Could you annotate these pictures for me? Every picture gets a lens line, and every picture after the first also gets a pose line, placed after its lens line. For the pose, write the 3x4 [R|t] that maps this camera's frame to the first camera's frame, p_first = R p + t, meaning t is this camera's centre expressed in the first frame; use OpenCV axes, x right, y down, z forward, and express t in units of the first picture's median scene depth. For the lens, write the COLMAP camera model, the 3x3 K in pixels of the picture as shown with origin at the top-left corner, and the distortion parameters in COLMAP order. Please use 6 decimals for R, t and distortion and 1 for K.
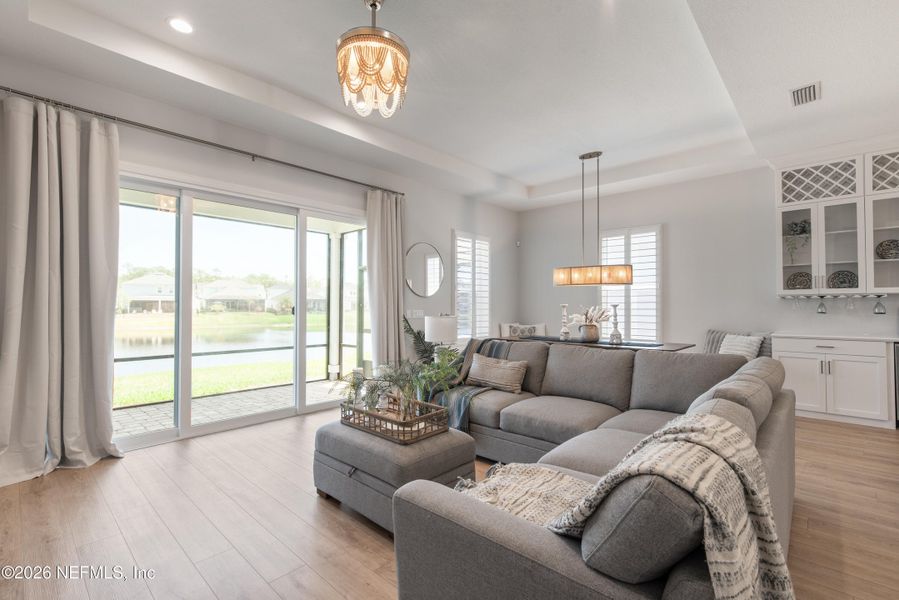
lens RADIAL K [[406.0, 0, 445.7], [0, 406.0, 304.0], [0, 0, 1]] dist [-0.000348, 0.000046]
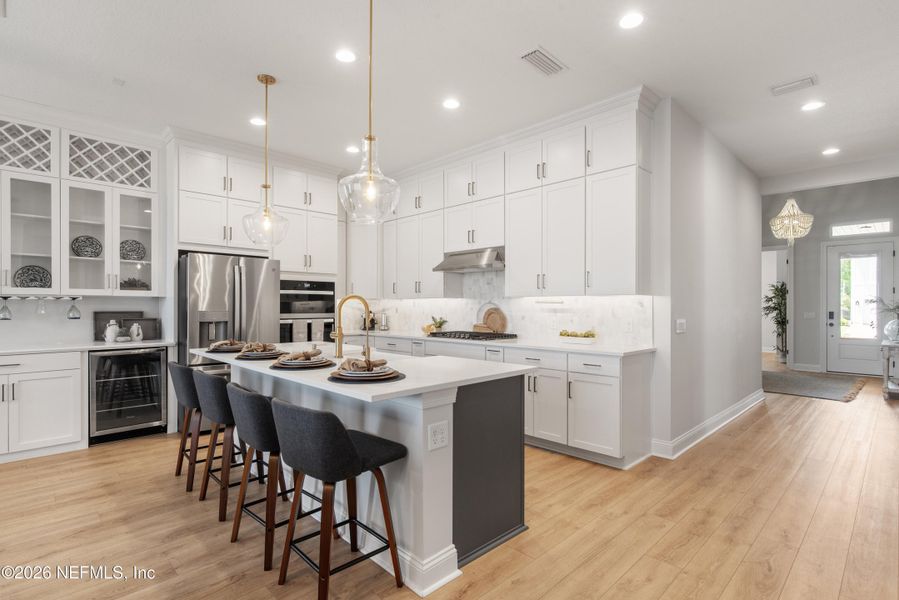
lens RADIAL K [[441.4, 0, 454.3], [0, 441.4, 302.4], [0, 0, 1]] dist [-0.000319, -0.000755]
pose [[0.041385, 0.007363, 0.999116, 0.150968], [-0.009092, 0.999934, -0.006993, -0.011389], [-0.999102, -0.008794, 0.041449, 0.140604]]
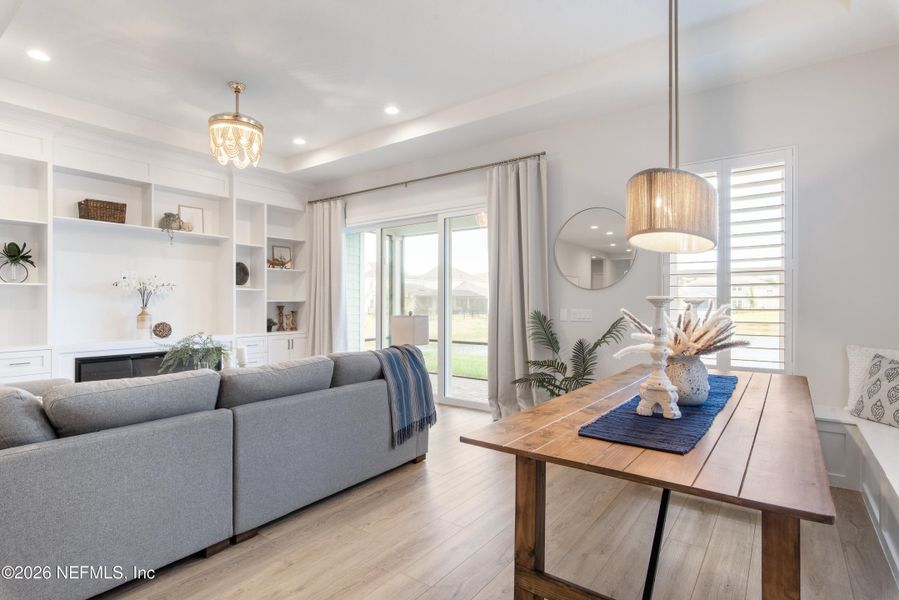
lens RADIAL K [[459.3, 0, 450.3], [0, 459.3, 303.8], [0, 0, 1]] dist [0.001502, -0.000075]
pose [[0.112745, -0.001915, -0.993622, 0.843899], [0.006192, 0.999980, -0.001225, 0.006490], [0.993605, -0.006014, 0.112754, 0.862800]]
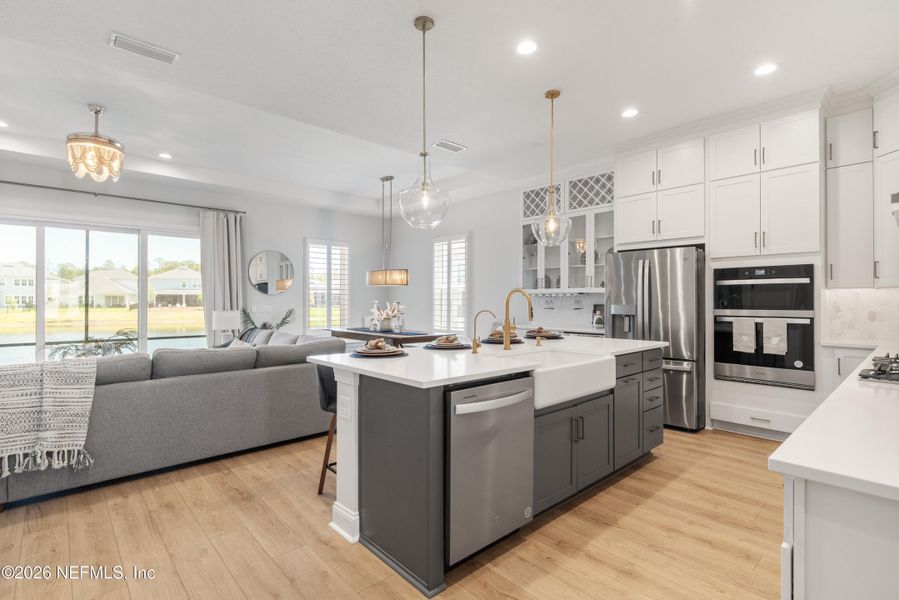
lens RADIAL K [[431.9, 0, 449.5], [0, 431.9, 300.0], [0, 0, 1]] dist [0.003590, 0.000591]
pose [[0.996331, 0.000134, -0.085585, 0.749981], [0.000320, 0.999986, 0.005291, -0.010996], [0.085585, -0.005299, 0.996317, -0.317435]]
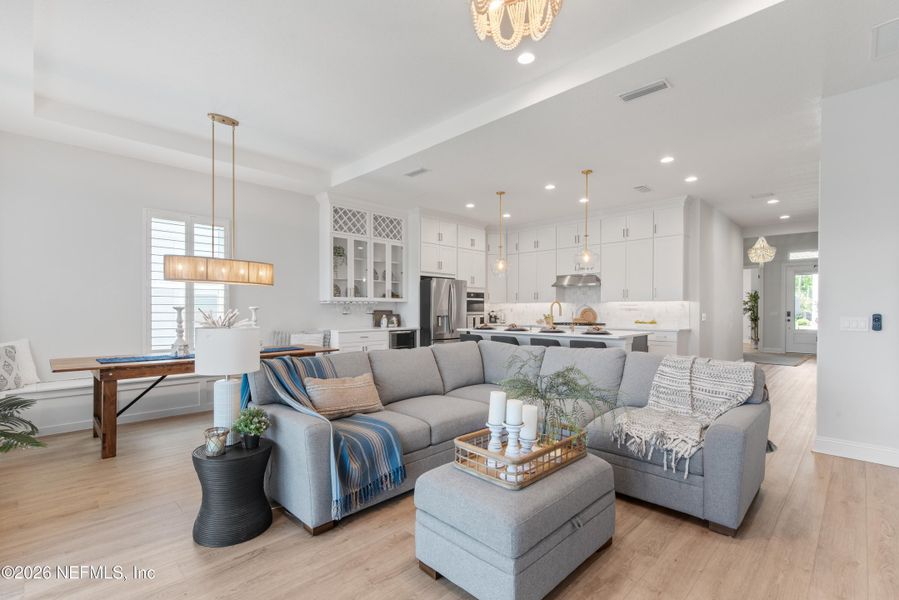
lens RADIAL K [[416.2, 0, 450.0], [0, 416.2, 309.7], [0, 0, 1]] dist [-0.000234, -0.000892]
pose [[0.032349, -0.001530, 0.999475, -0.516110], [-0.007958, 0.999967, 0.001788, 0.001270], [-0.999445, -0.008011, 0.032336, 0.605638]]
